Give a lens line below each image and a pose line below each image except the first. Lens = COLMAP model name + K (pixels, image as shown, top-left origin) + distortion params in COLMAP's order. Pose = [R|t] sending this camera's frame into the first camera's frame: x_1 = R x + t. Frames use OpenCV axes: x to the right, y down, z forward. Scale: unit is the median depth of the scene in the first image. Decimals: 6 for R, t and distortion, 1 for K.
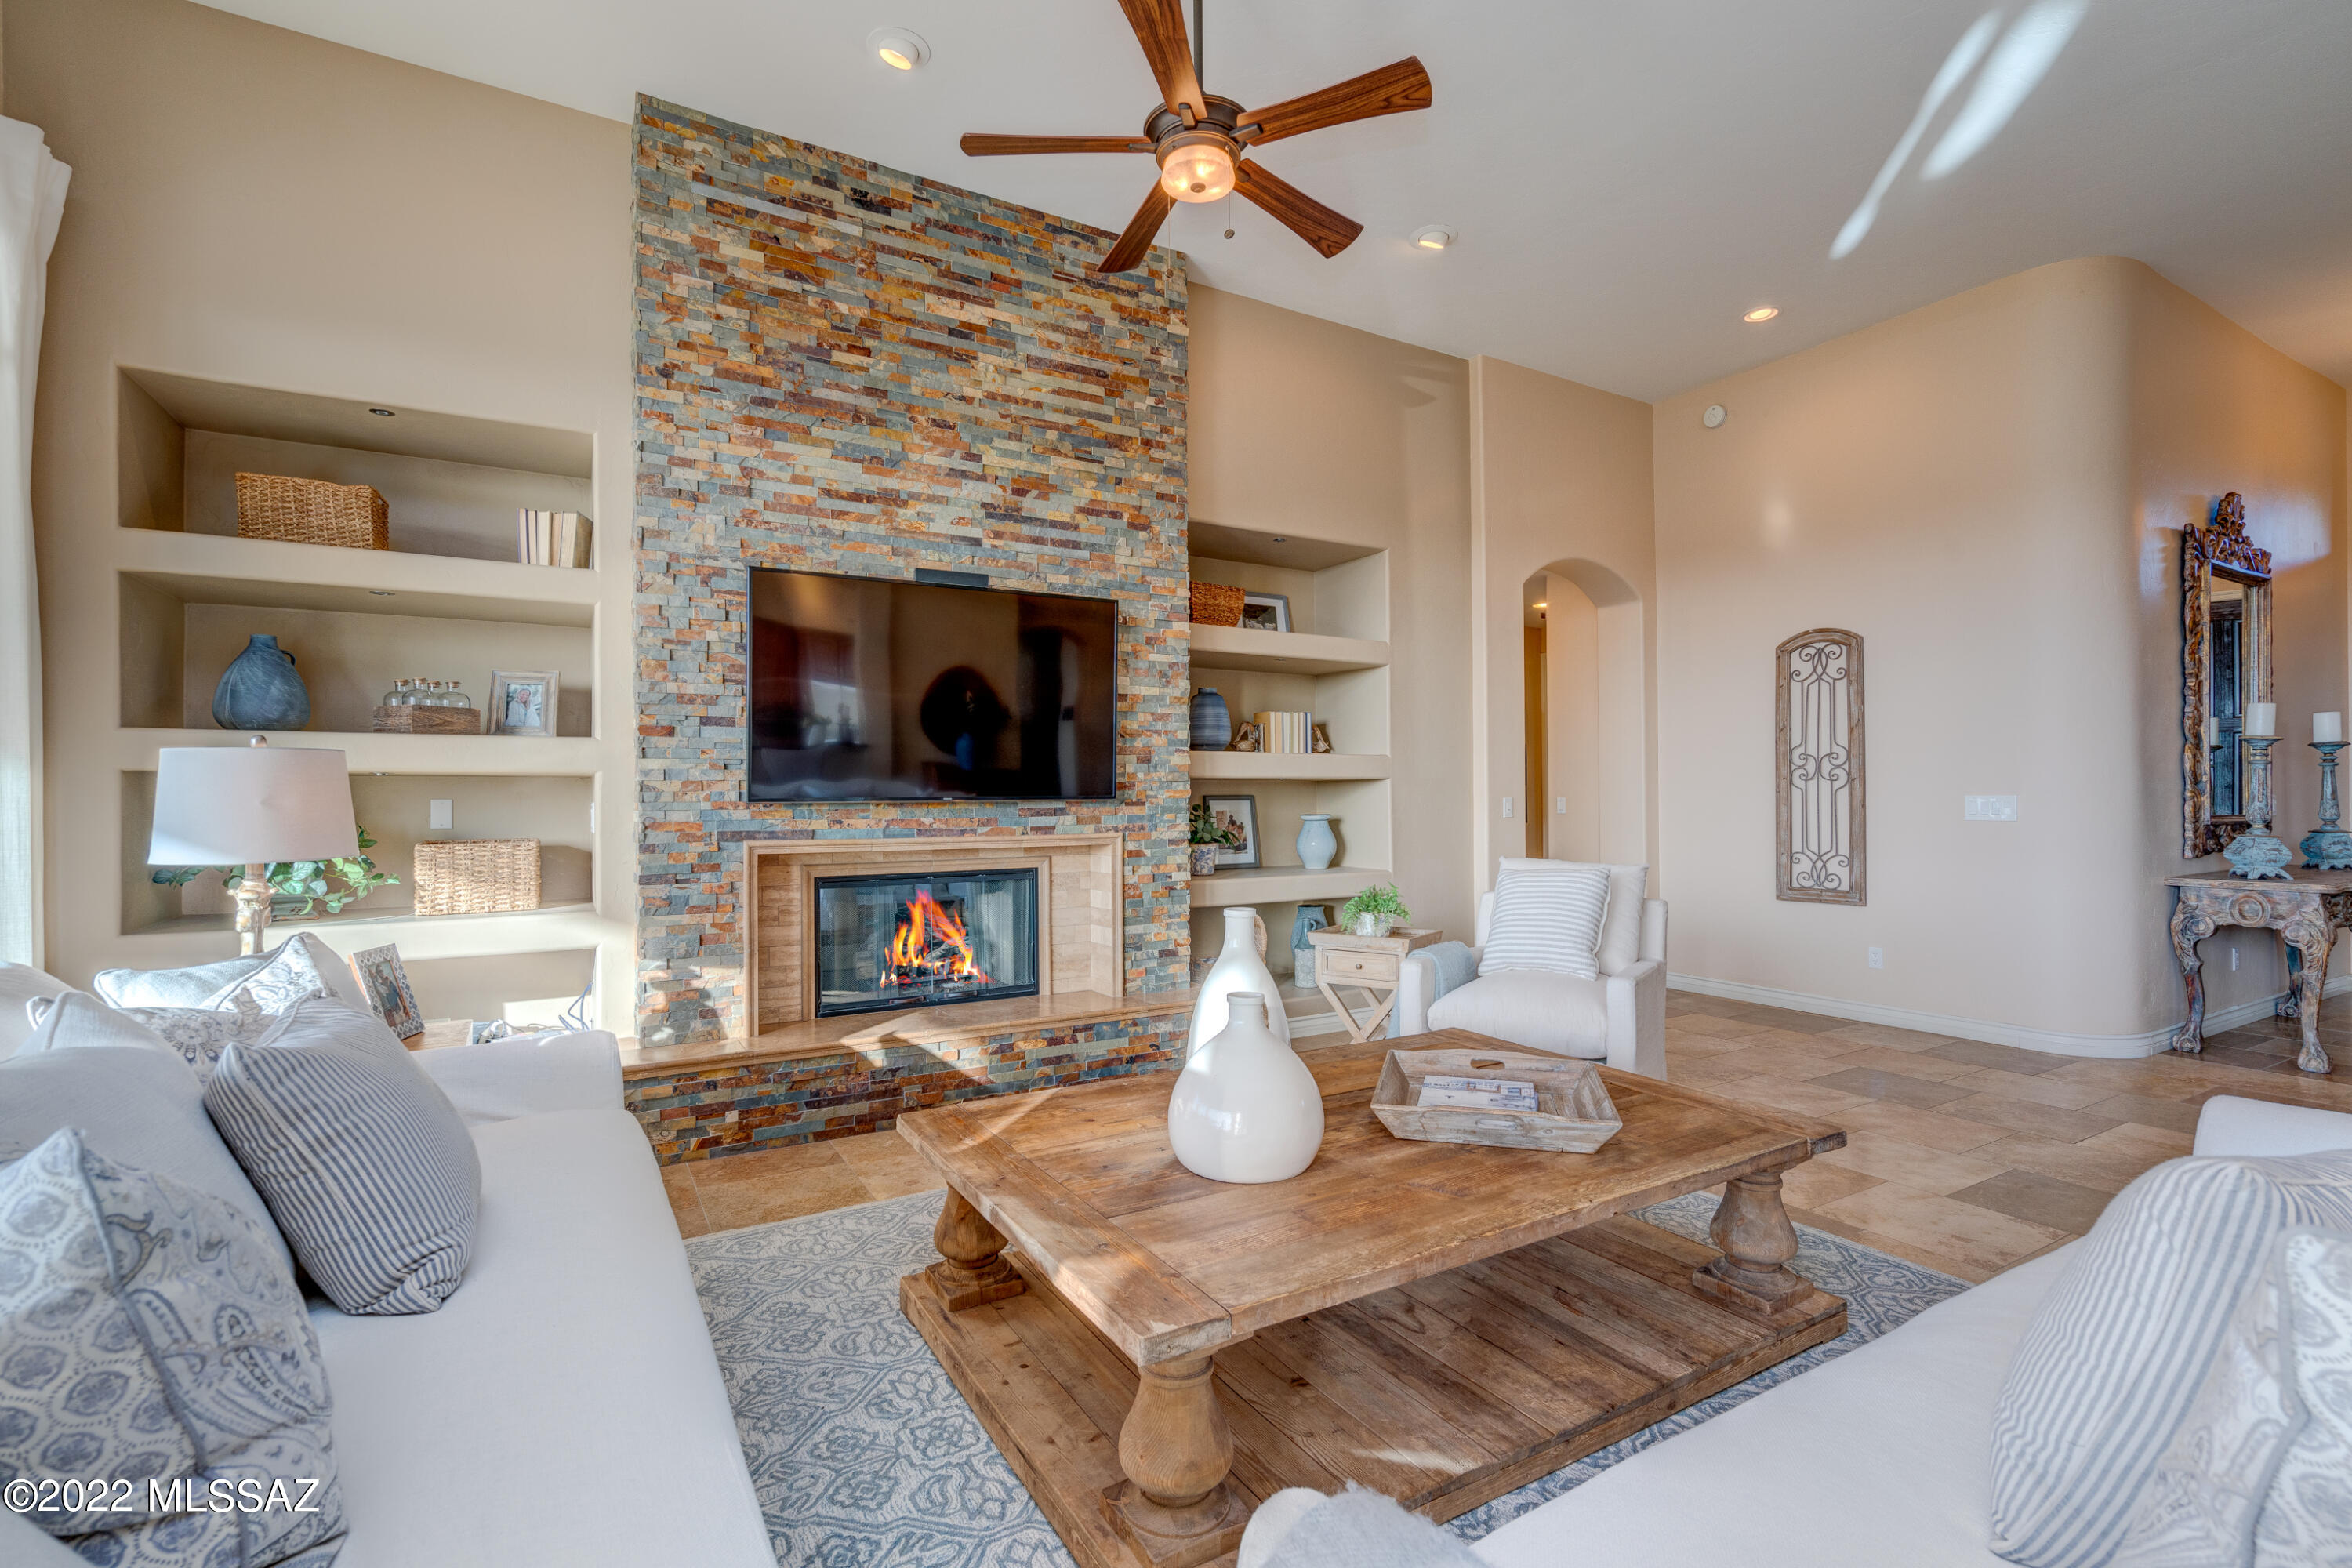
lens RADIAL K [[1065.8, 0, 1157.6], [0, 1065.8, 786.9], [0, 0, 1]] dist [-0.011902, 0.002495]
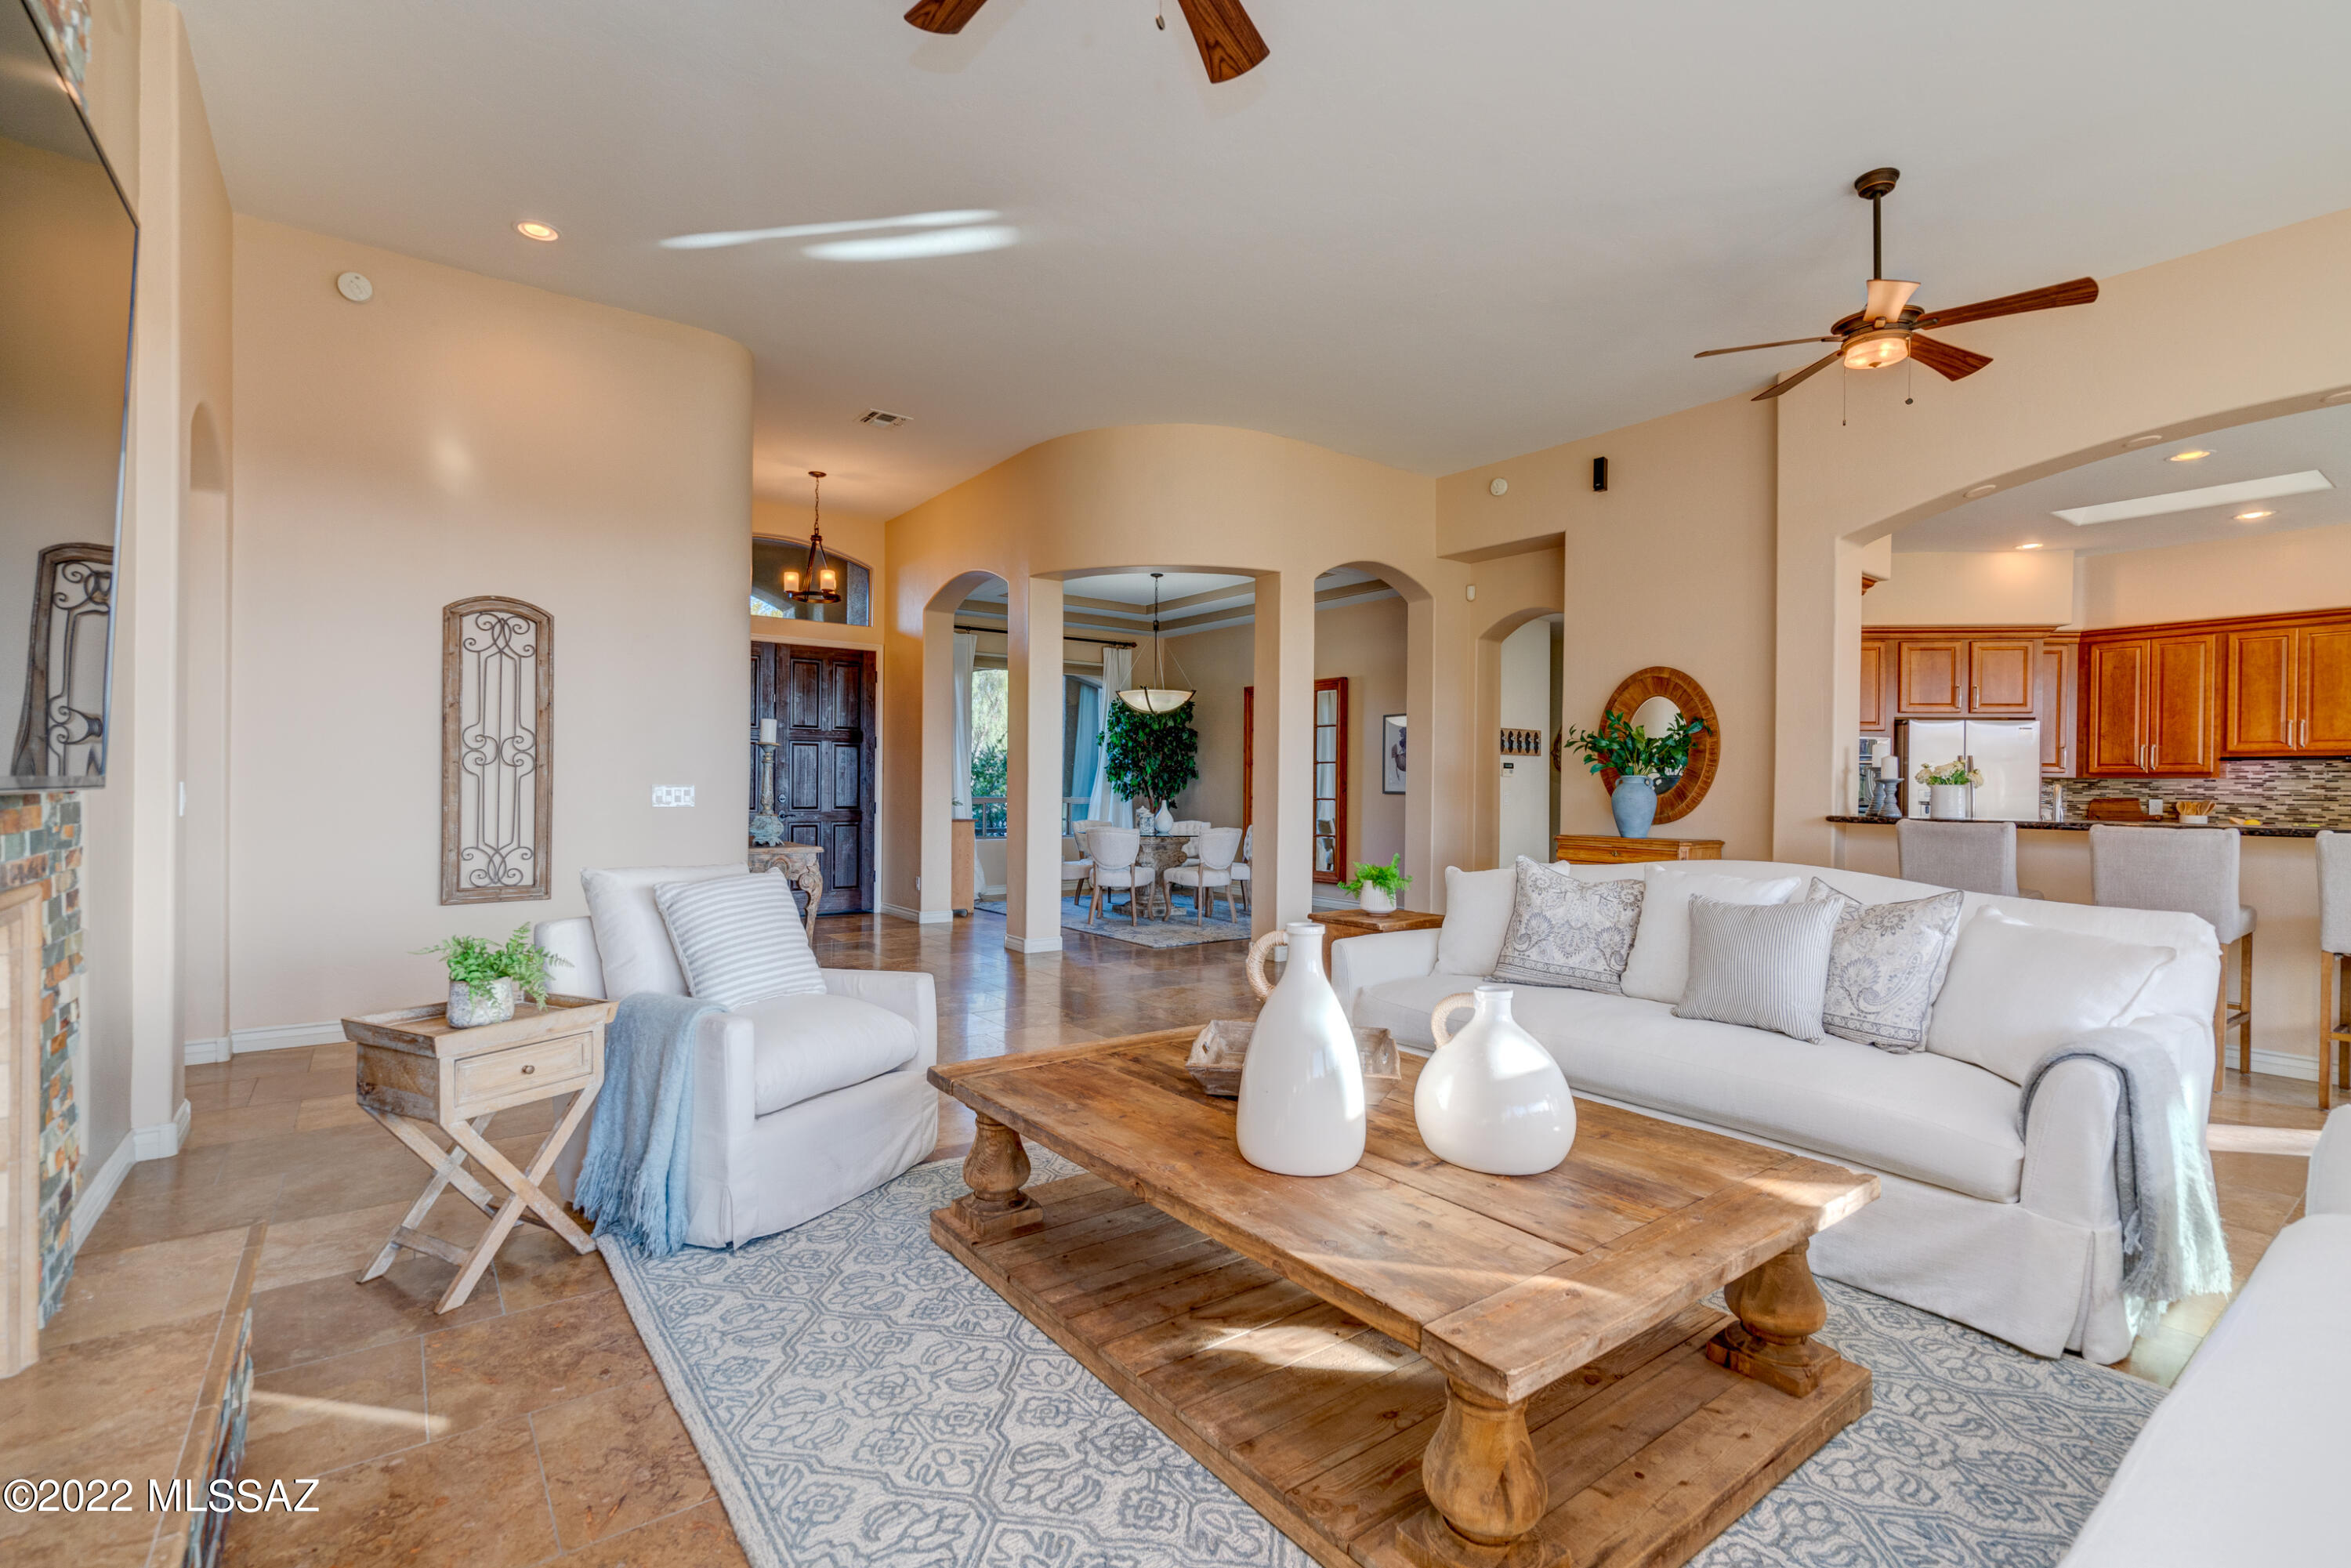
lens RADIAL K [[1065.3, 0, 1166.3], [0, 1065.3, 784.0], [0, 0, 1]] dist [-0.011902, 0.002495]
pose [[-0.130995, 0.007497, 0.991355, -0.452432], [-0.018088, 0.999787, -0.009951, 0.010755], [-0.991218, -0.019235, -0.130832, 0.745768]]
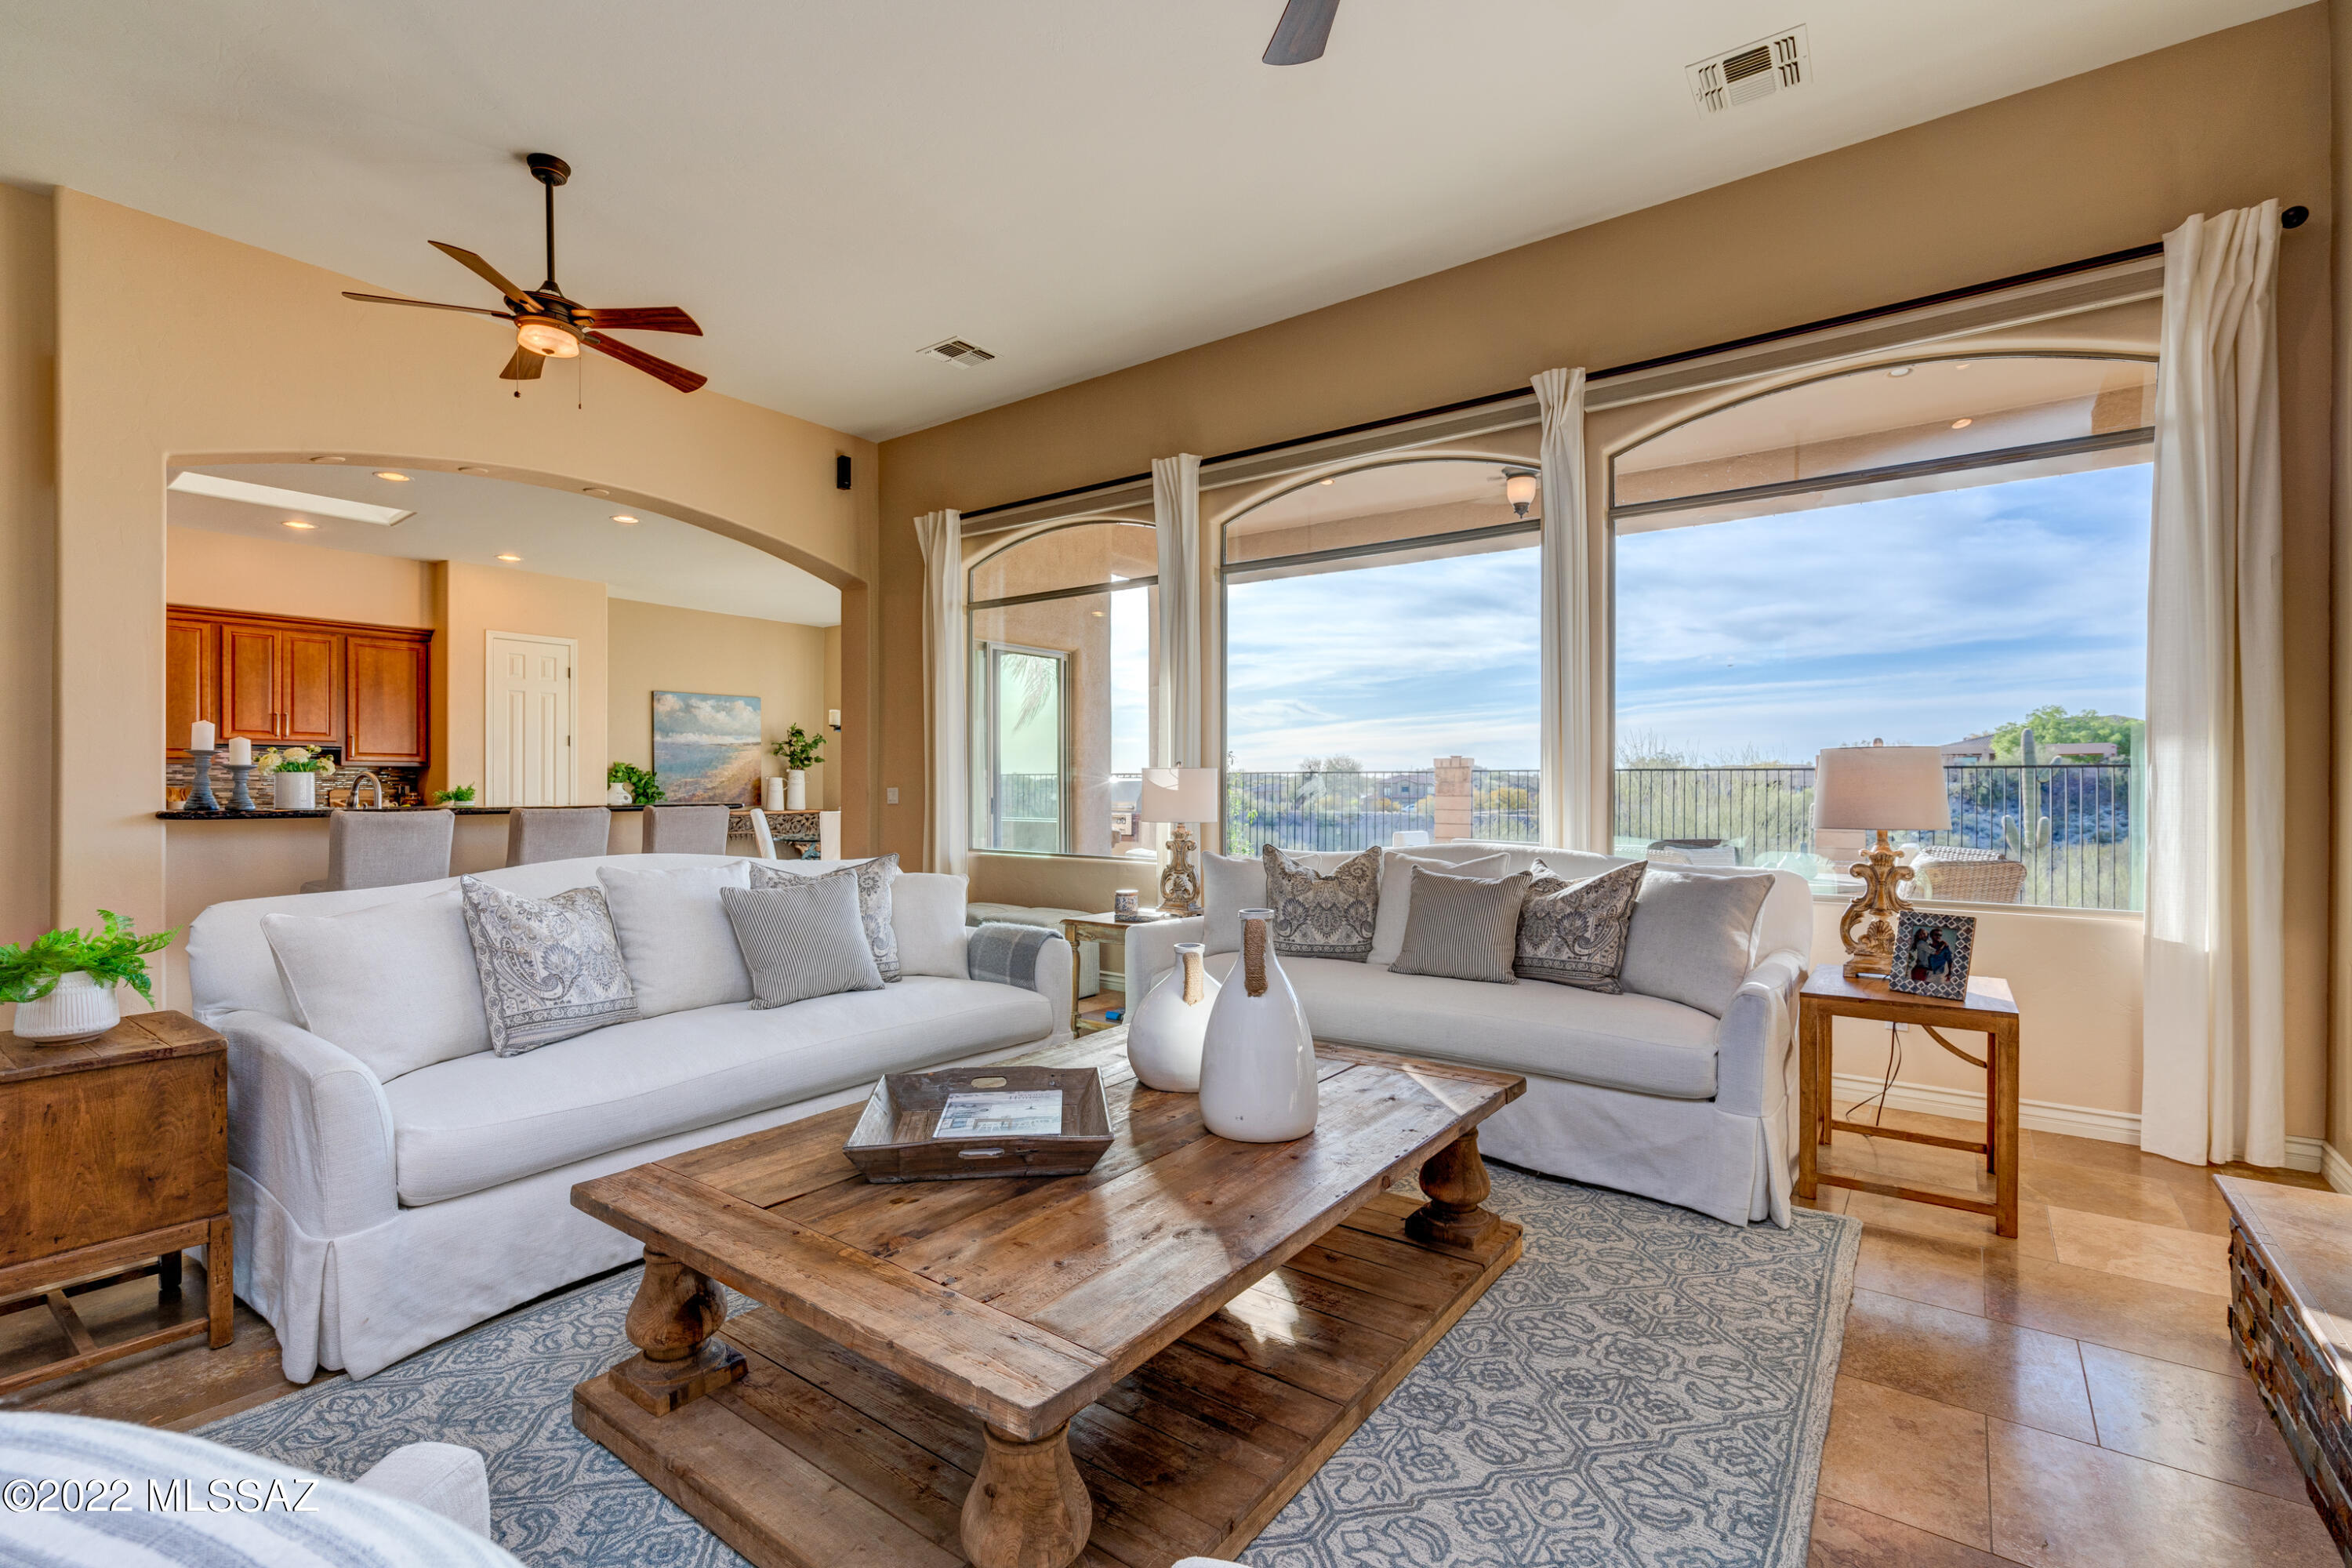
lens RADIAL K [[1065.8, 0, 1159.2], [0, 1065.8, 792.1], [0, 0, 1]] dist [-0.011902, 0.002495]
pose [[-0.909988, 0.006709, -0.414581, 0.318725], [0.007294, 0.999973, 0.000171, 0.010518], [0.414571, -0.002869, -0.910012, 1.089741]]
